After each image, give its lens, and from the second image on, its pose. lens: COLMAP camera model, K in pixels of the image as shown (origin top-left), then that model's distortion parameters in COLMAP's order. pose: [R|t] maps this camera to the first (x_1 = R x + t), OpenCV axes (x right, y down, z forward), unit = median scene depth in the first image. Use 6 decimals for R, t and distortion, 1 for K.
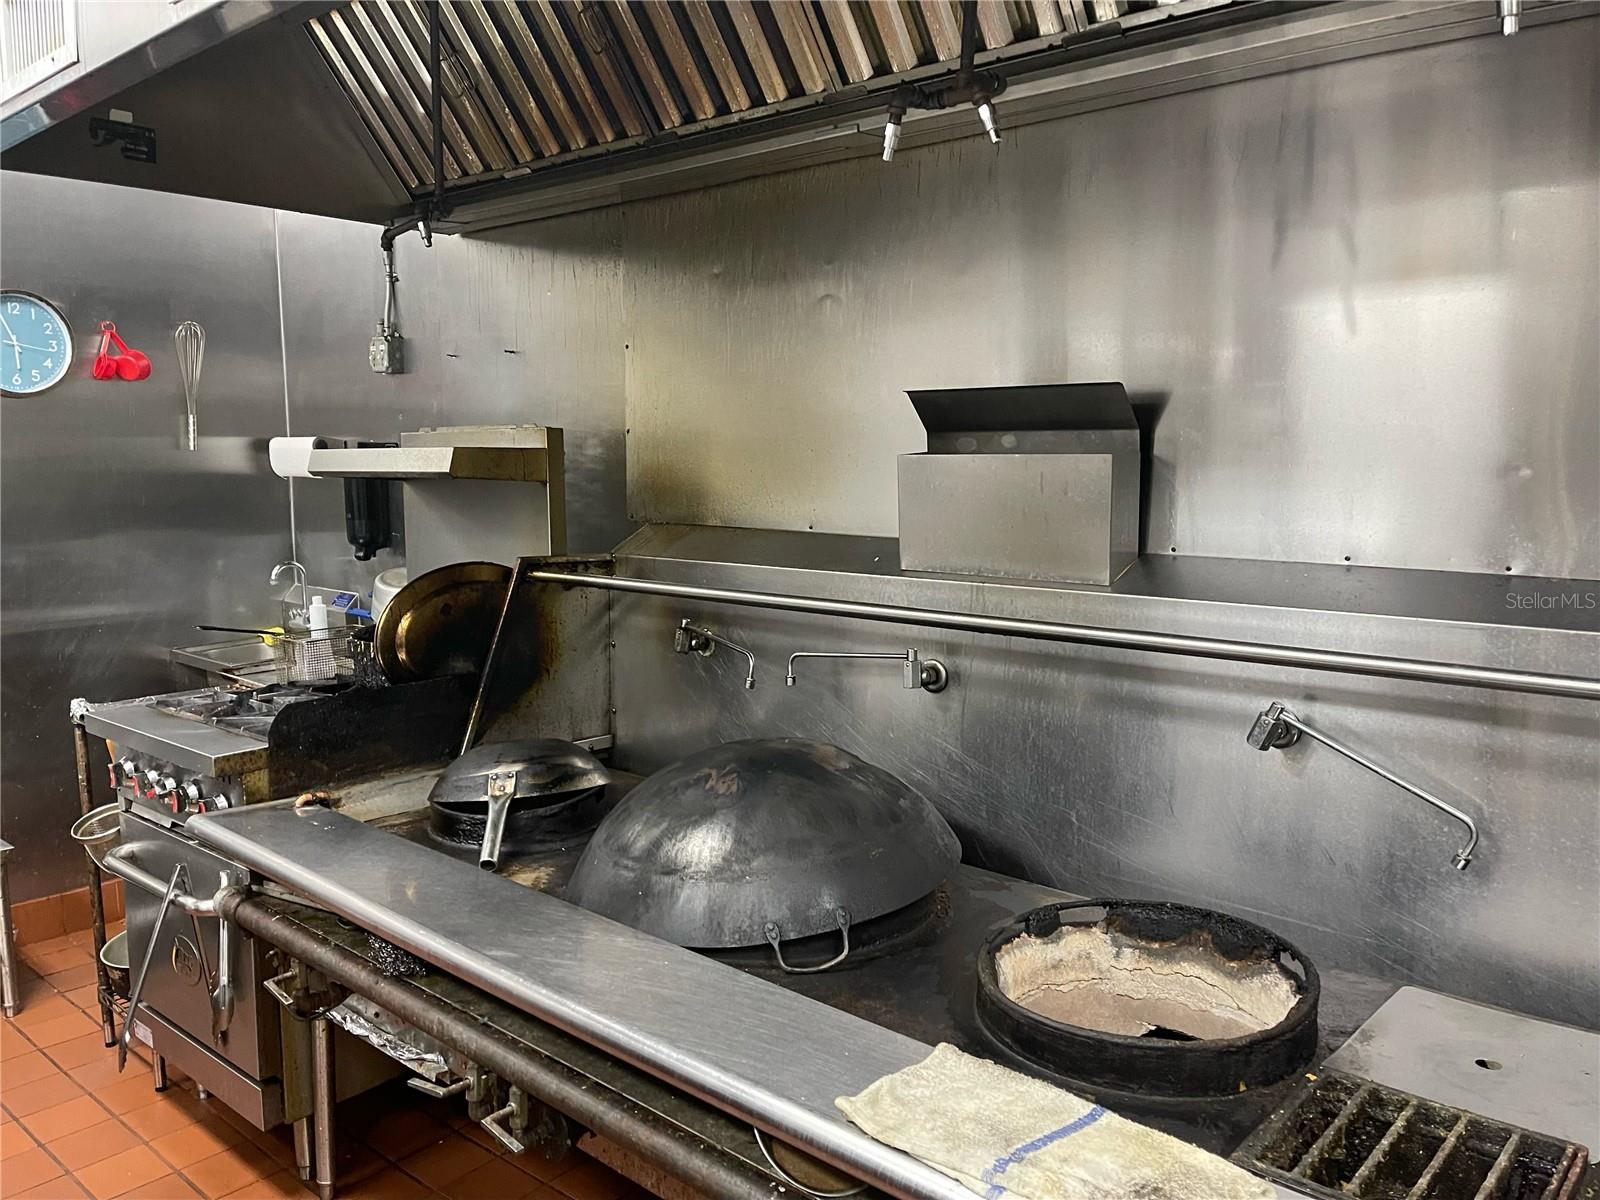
lens RADIAL K [[1198.6, 0, 800.0], [0, 1198.6, 600.0], [0, 0, 1]] dist [0.086012, -0.095414]
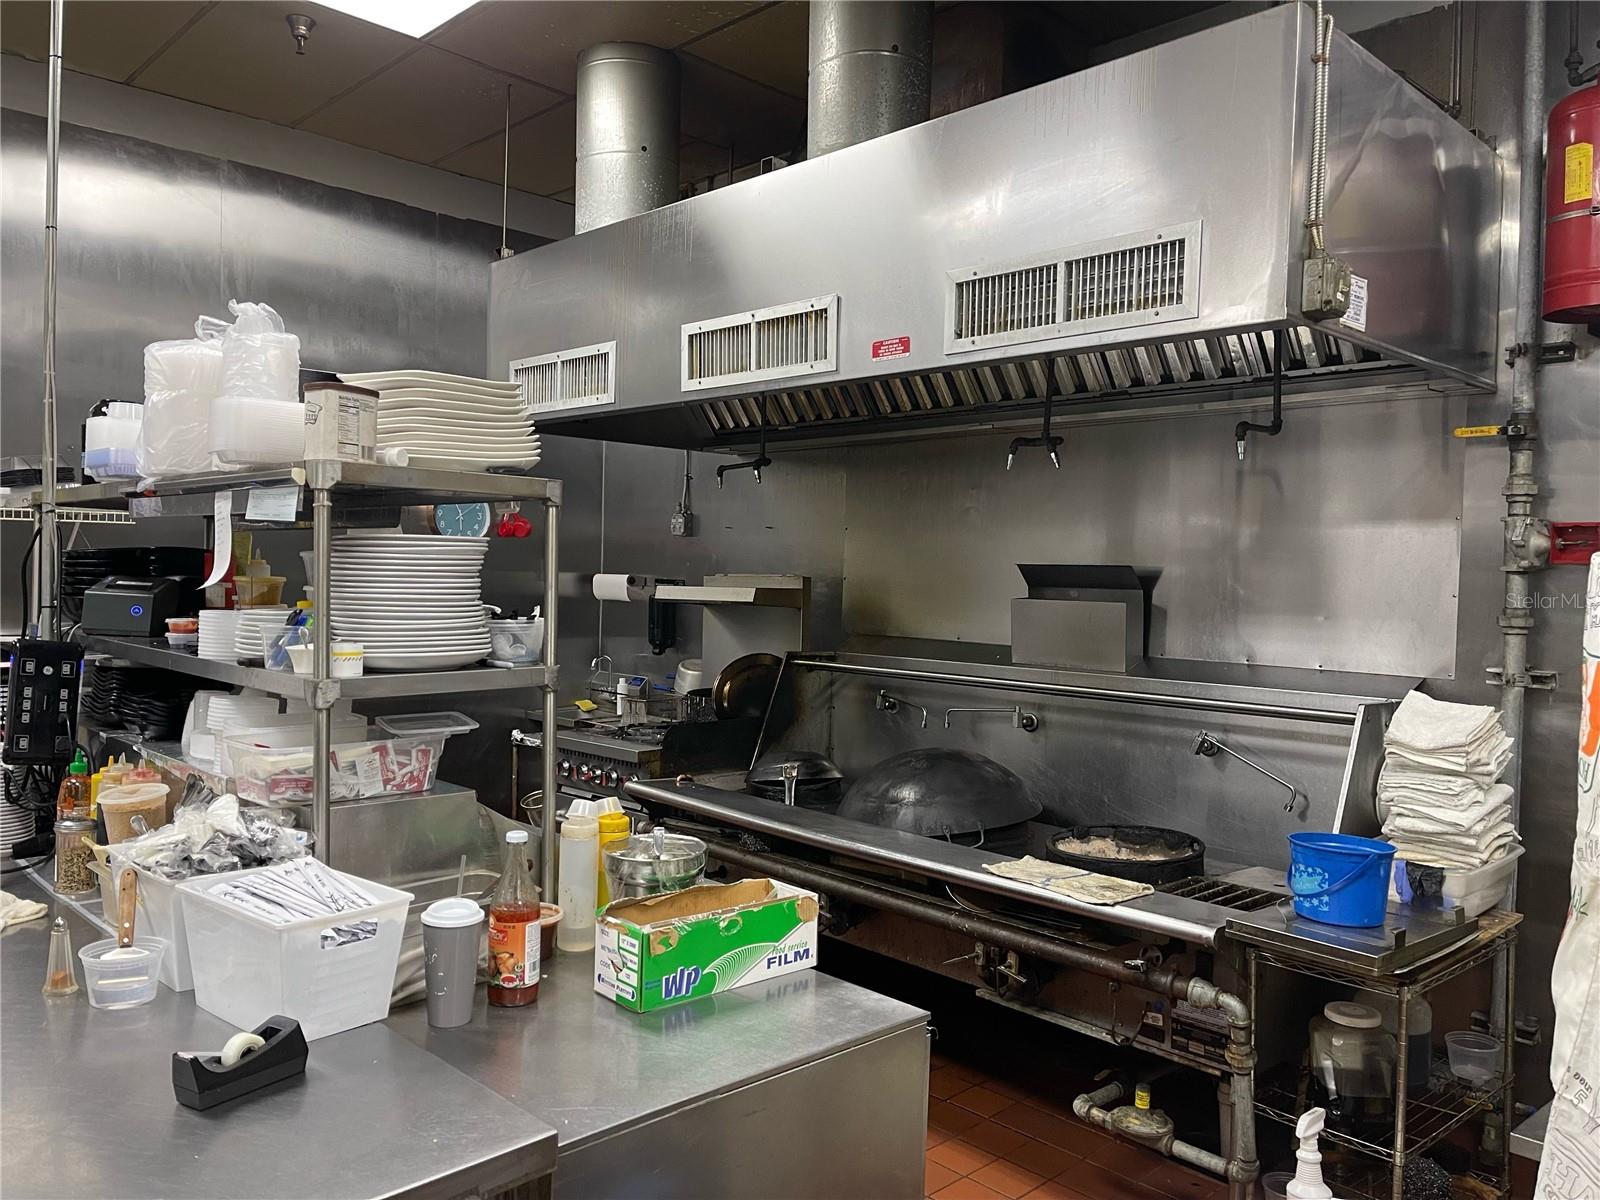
lens RADIAL K [[1198.6, 0, 800.0], [0, 1198.6, 600.0], [0, 0, 1]] dist [0.086012, -0.095414]
pose [[0.995524, 0.026816, -0.090622, -0.071076], [-0.036183, 0.993986, -0.103352, 0.078728], [0.087305, 0.106169, 0.990508, -0.815817]]
